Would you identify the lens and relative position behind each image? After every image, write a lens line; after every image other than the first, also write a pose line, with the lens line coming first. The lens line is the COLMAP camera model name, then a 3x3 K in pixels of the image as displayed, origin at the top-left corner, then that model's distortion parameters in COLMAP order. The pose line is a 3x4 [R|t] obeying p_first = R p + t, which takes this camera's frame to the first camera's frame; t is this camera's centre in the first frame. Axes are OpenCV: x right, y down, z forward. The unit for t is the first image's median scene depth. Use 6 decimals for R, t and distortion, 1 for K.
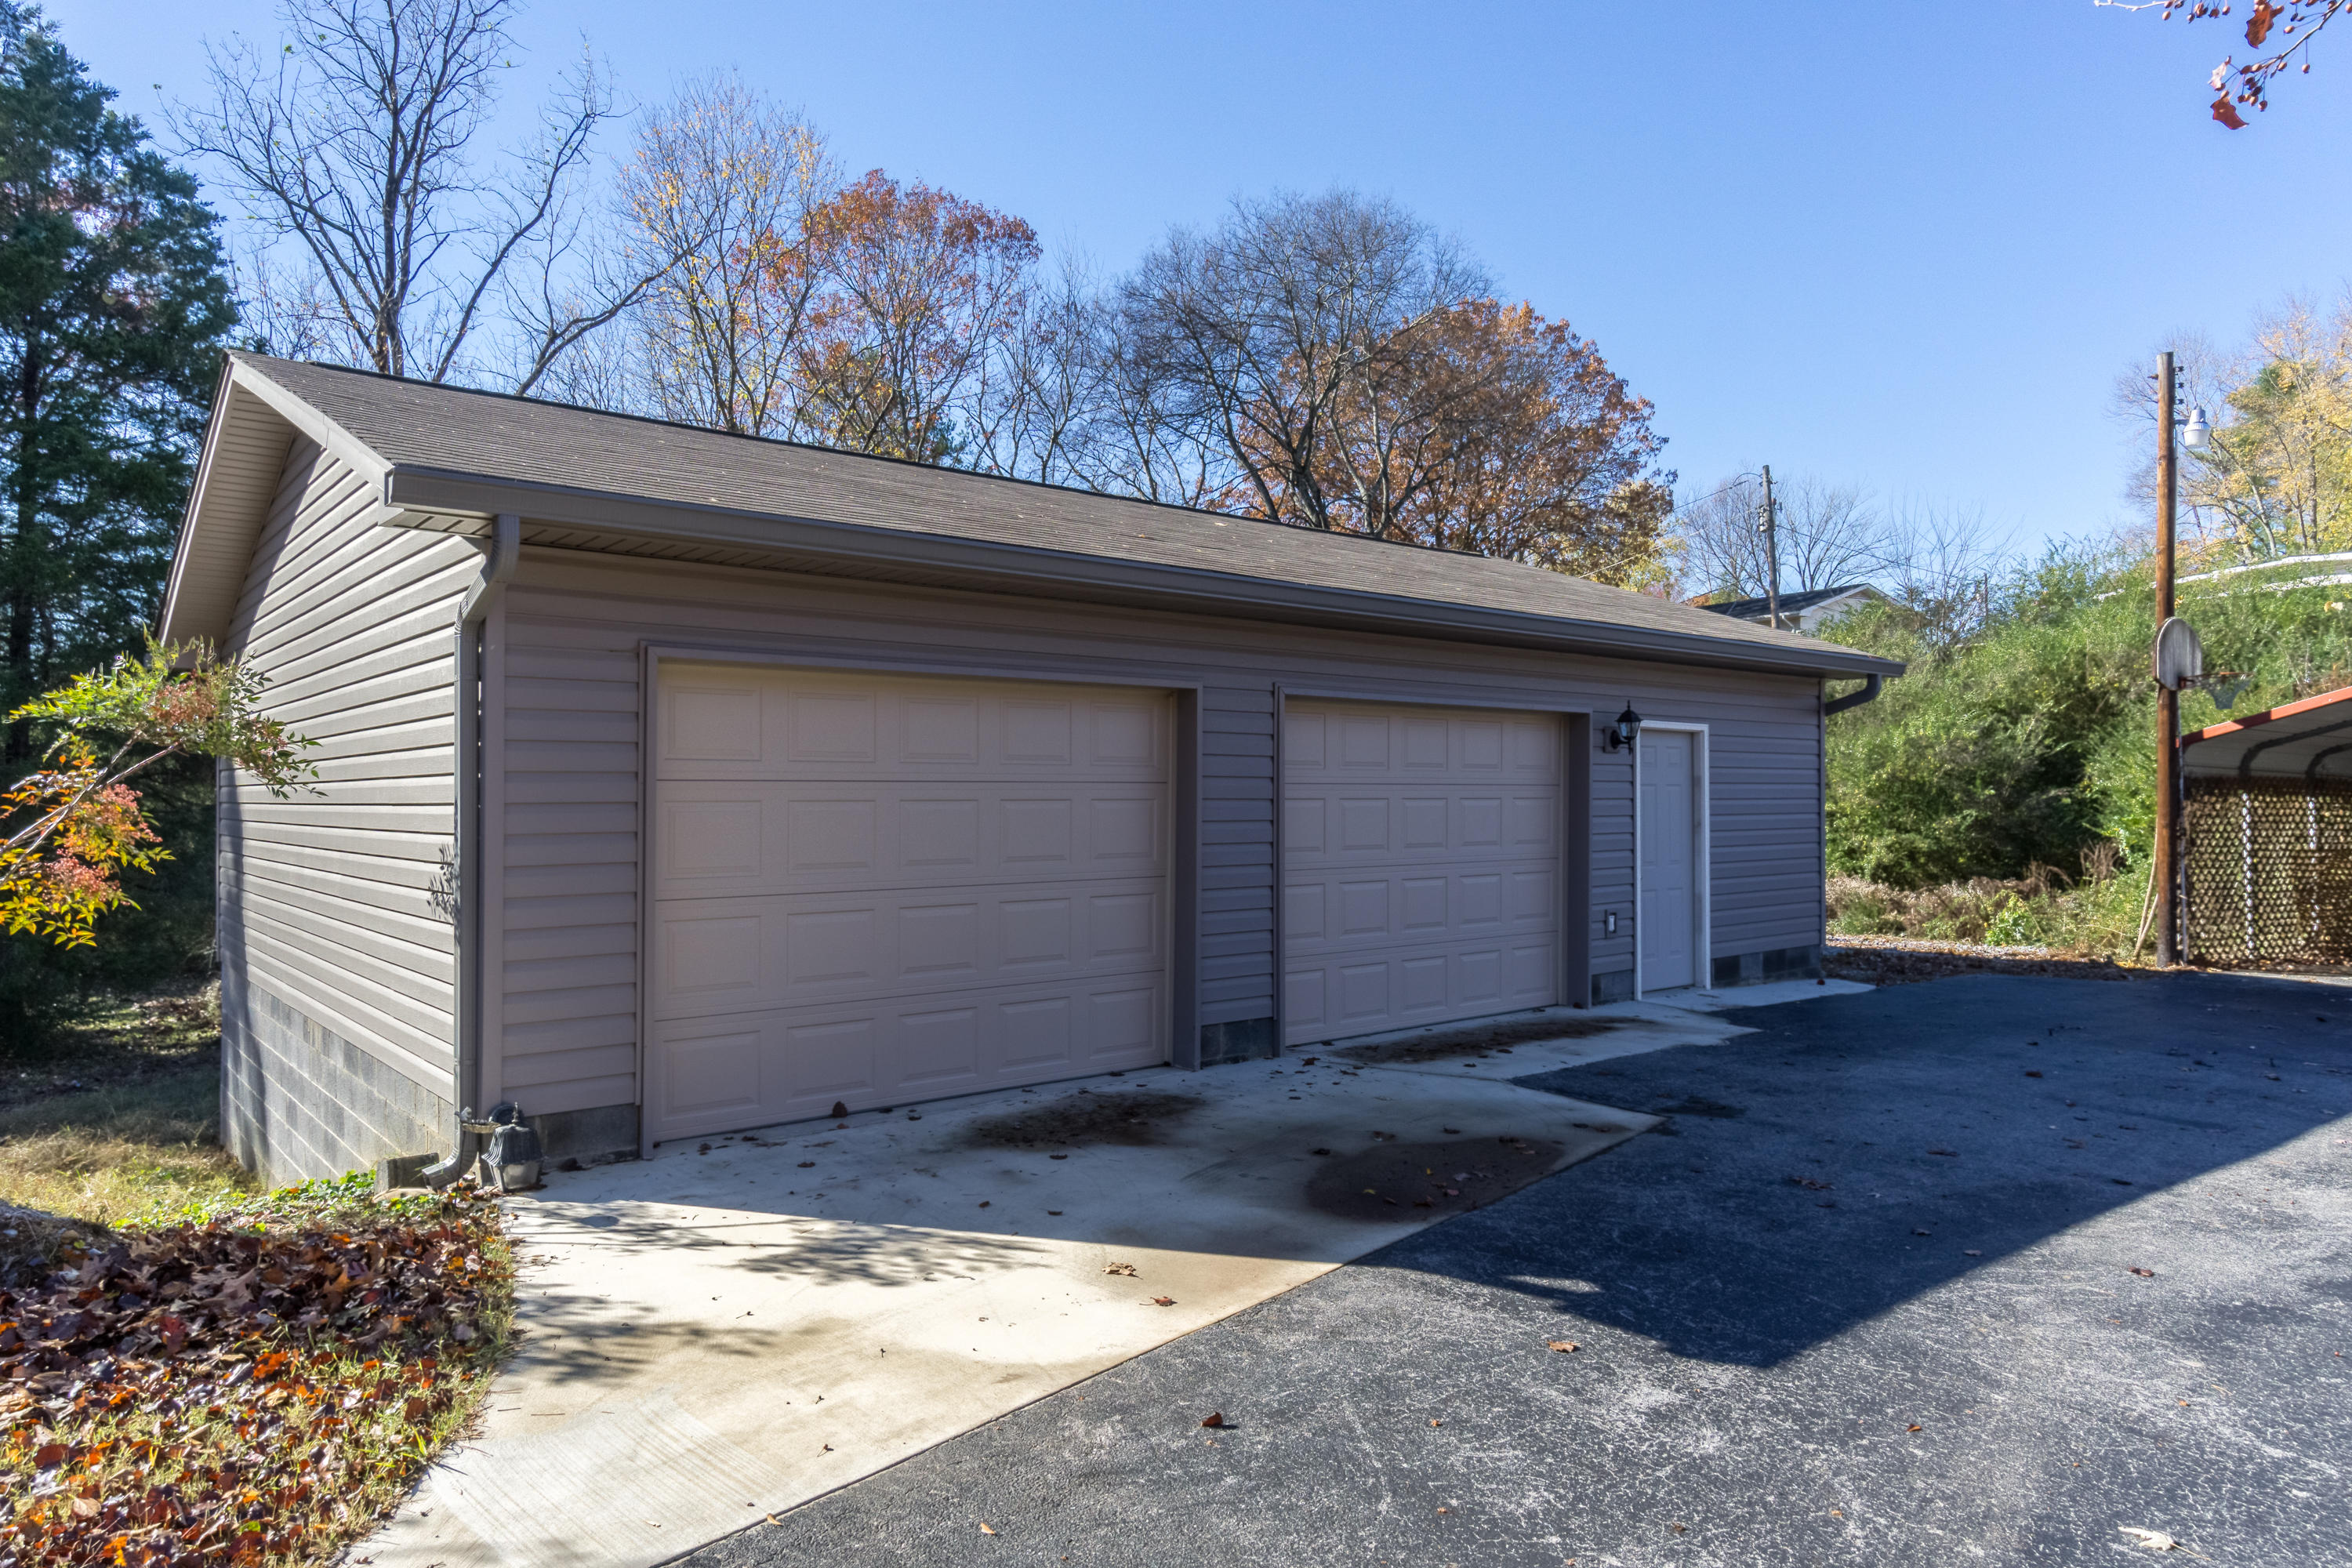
lens RADIAL K [[1487.0, 0, 1176.0], [0, 1487.0, 784.0], [0, 0, 1]] dist [0.004477, 0.000909]
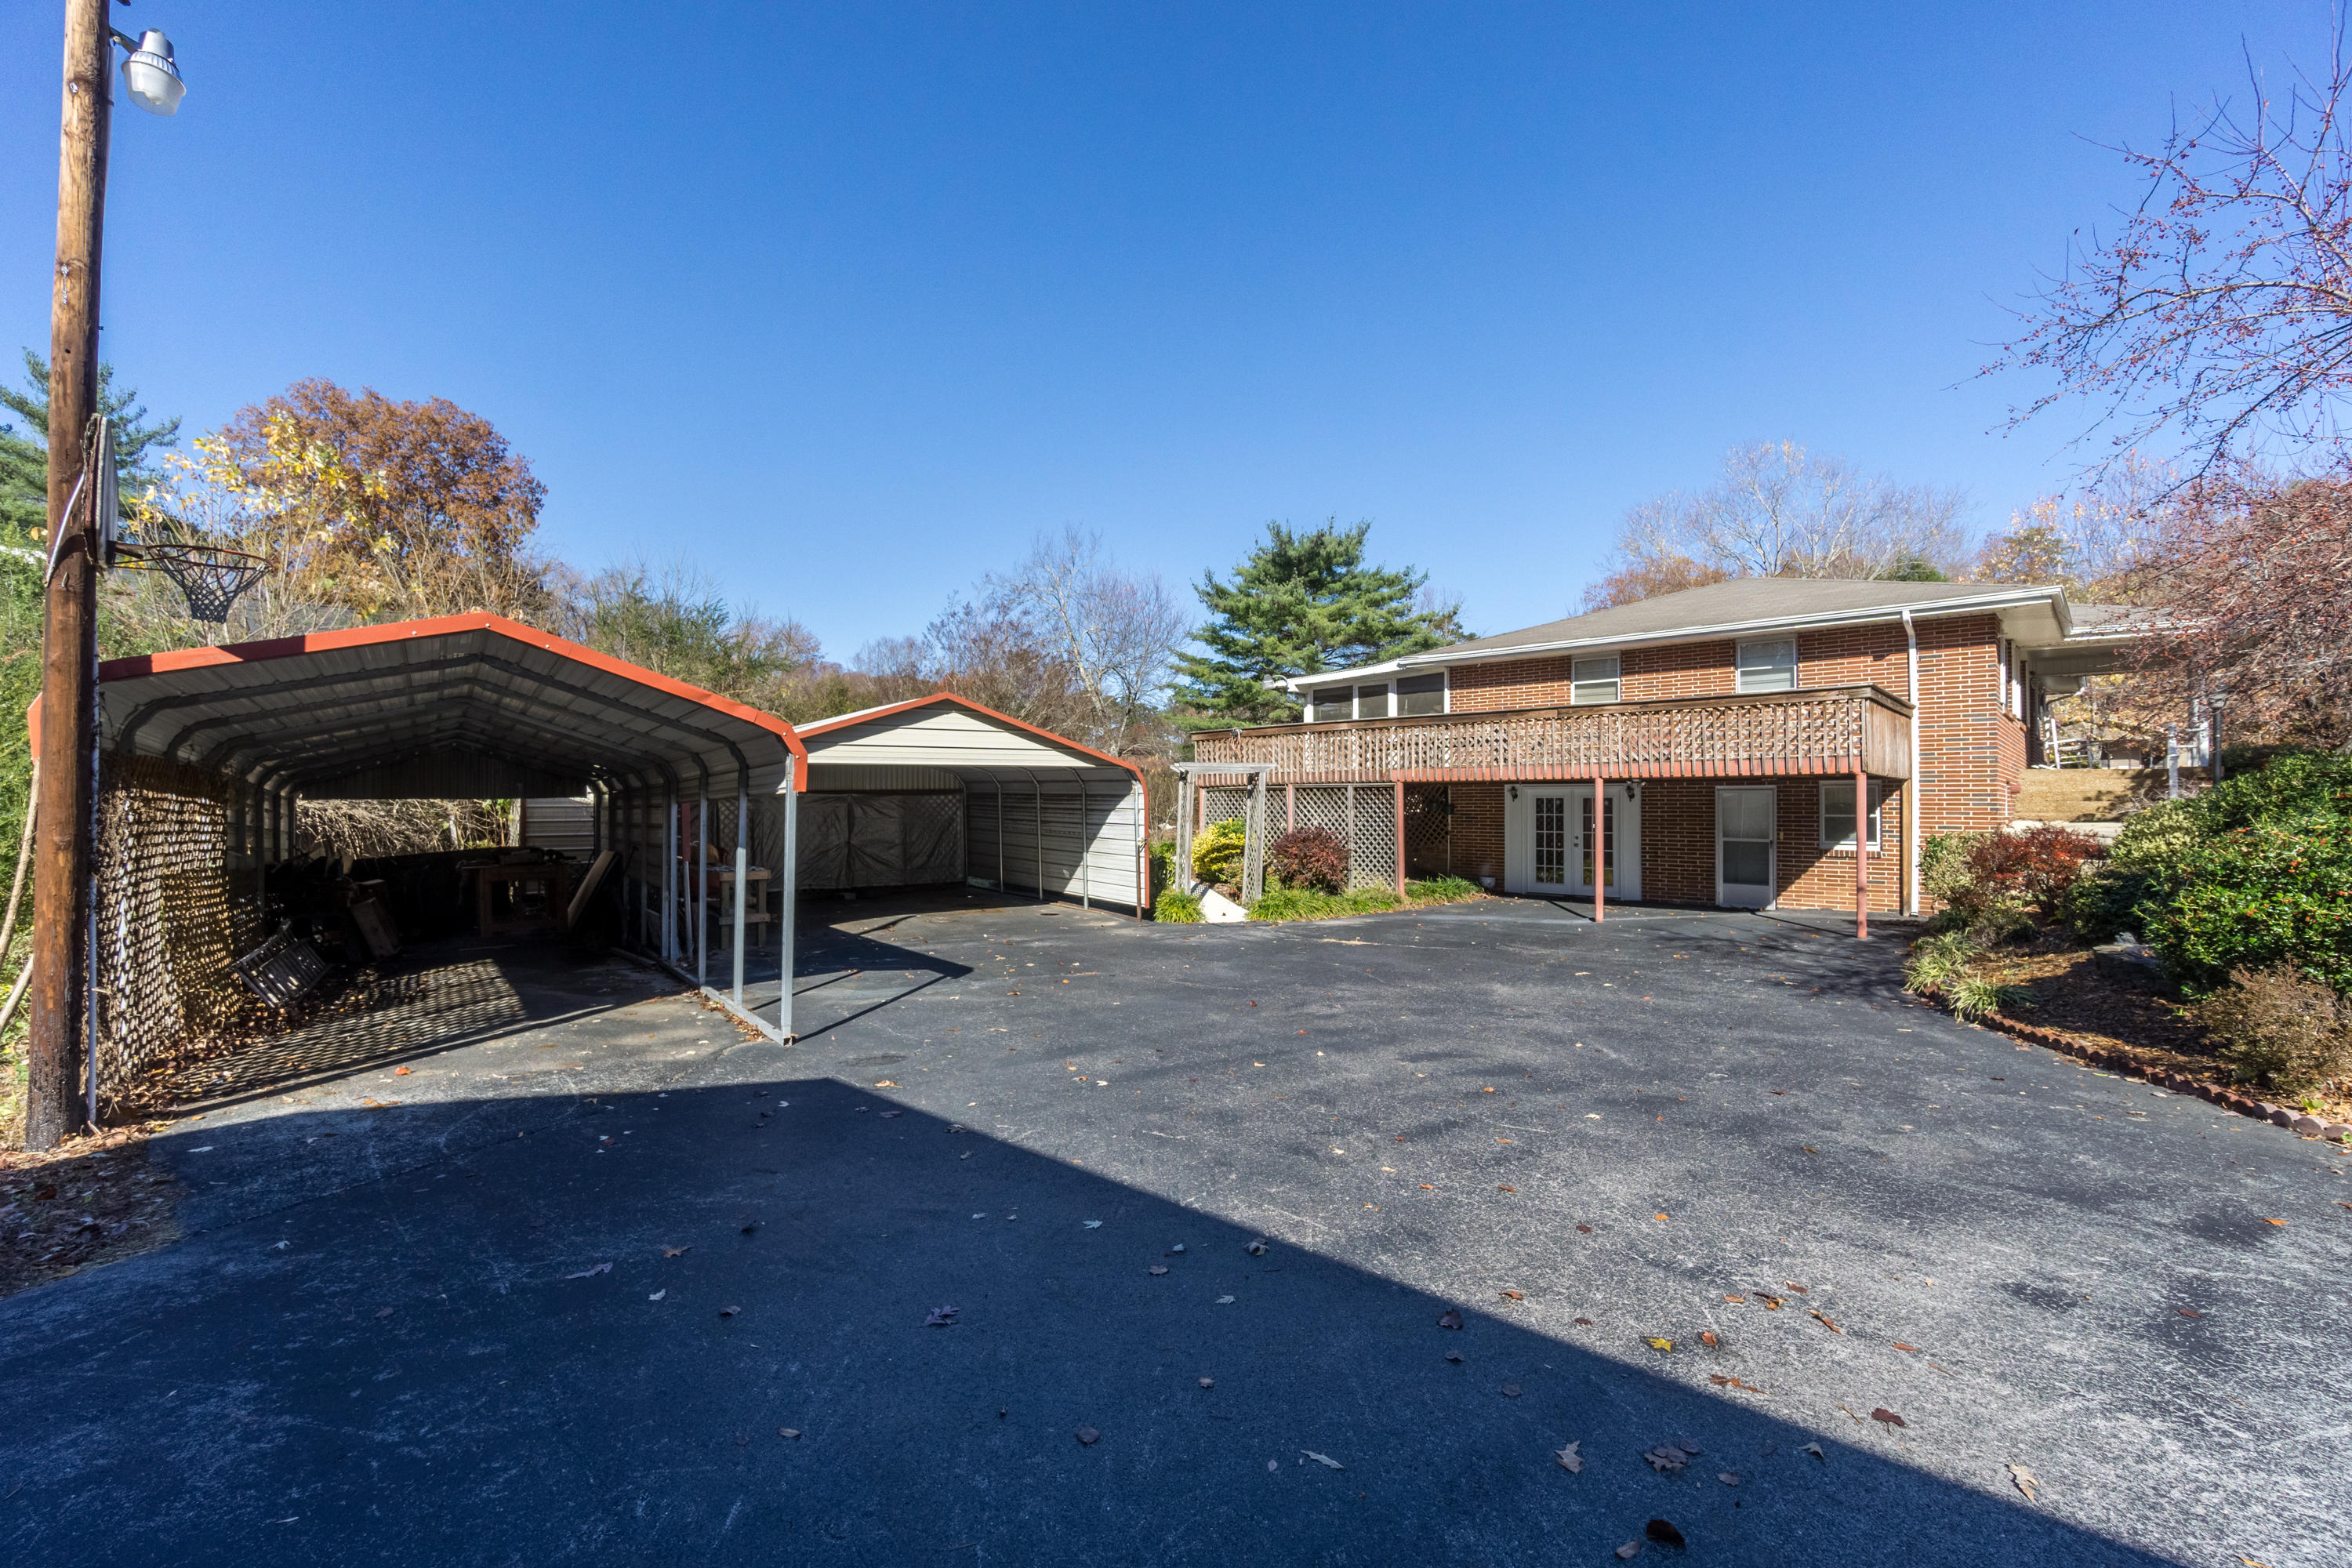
lens RADIAL K [[1012.6, 0, 1176.0], [0, 1012.6, 784.0], [0, 0, 1]] dist [-0.001146, -0.000451]
pose [[-0.115900, 0.025722, 0.992928, 0.308865], [-0.015030, 0.999505, -0.027646, 0.011921], [-0.993147, -0.018127, -0.115456, 0.695879]]
